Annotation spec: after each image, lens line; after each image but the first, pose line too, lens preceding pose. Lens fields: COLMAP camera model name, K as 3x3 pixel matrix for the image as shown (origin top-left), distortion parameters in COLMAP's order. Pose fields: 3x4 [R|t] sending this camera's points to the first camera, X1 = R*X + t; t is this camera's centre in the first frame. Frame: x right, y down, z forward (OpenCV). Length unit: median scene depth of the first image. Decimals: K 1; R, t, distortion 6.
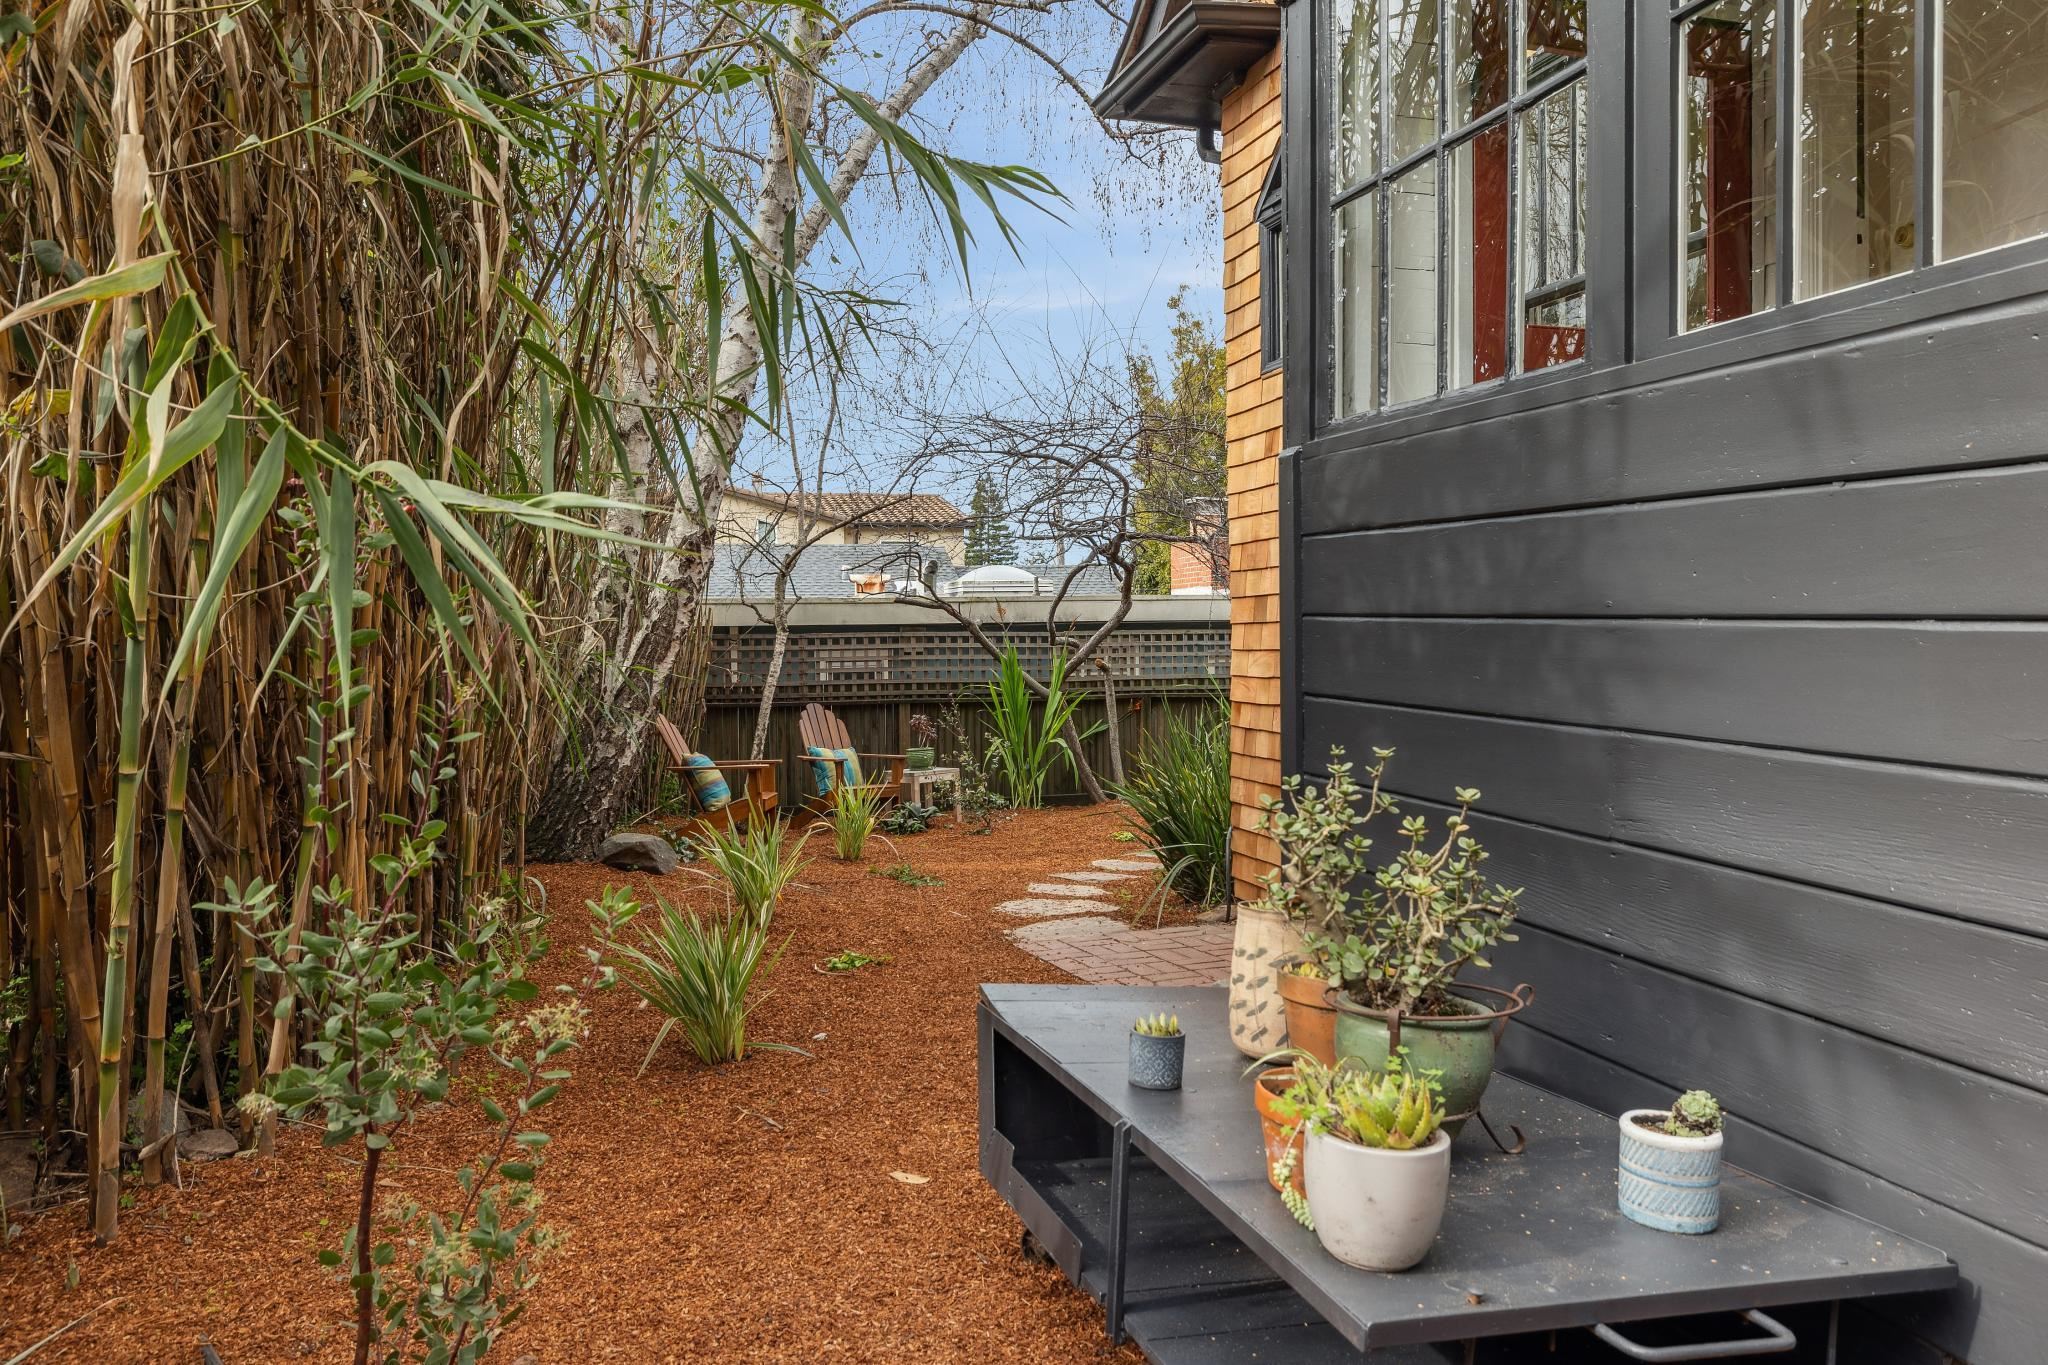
lens RADIAL K [[917.3, 0, 1022.8], [0, 917.3, 652.3], [0, 0, 1]] dist [0.002156, 0.000225]
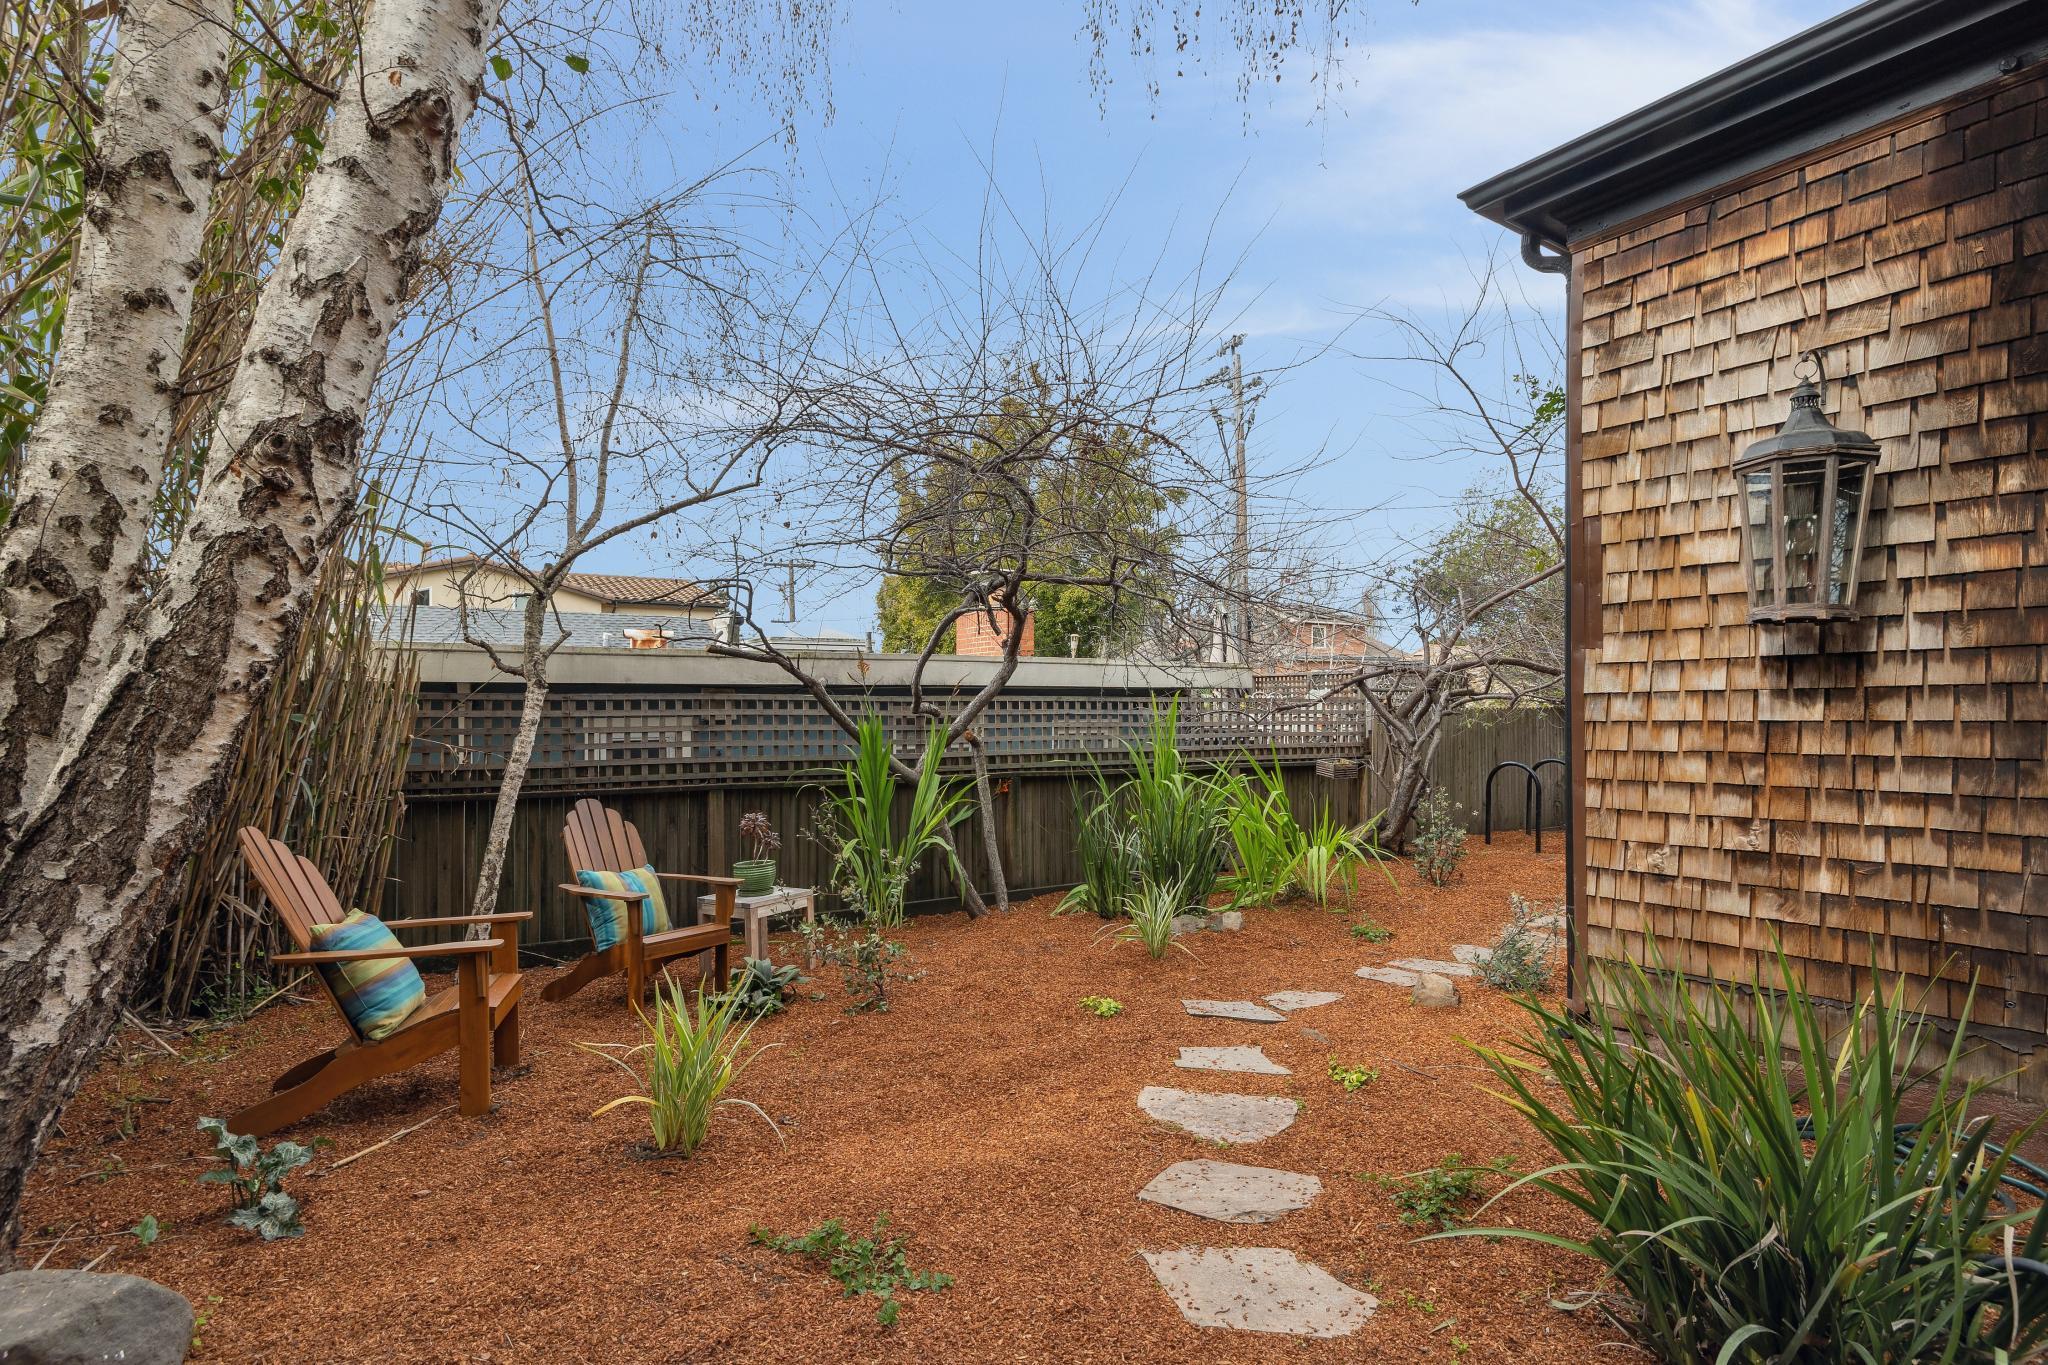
lens RADIAL K [[873.1, 0, 1018.7], [0, 873.1, 702.8], [0, 0, 1]] dist [-0.000712, 0.000101]
pose [[0.969107, 0.011337, 0.246380, -0.072502], [-0.006388, 0.999762, -0.020877, -0.001734], [-0.246558, 0.018659, 0.968948, 0.275147]]
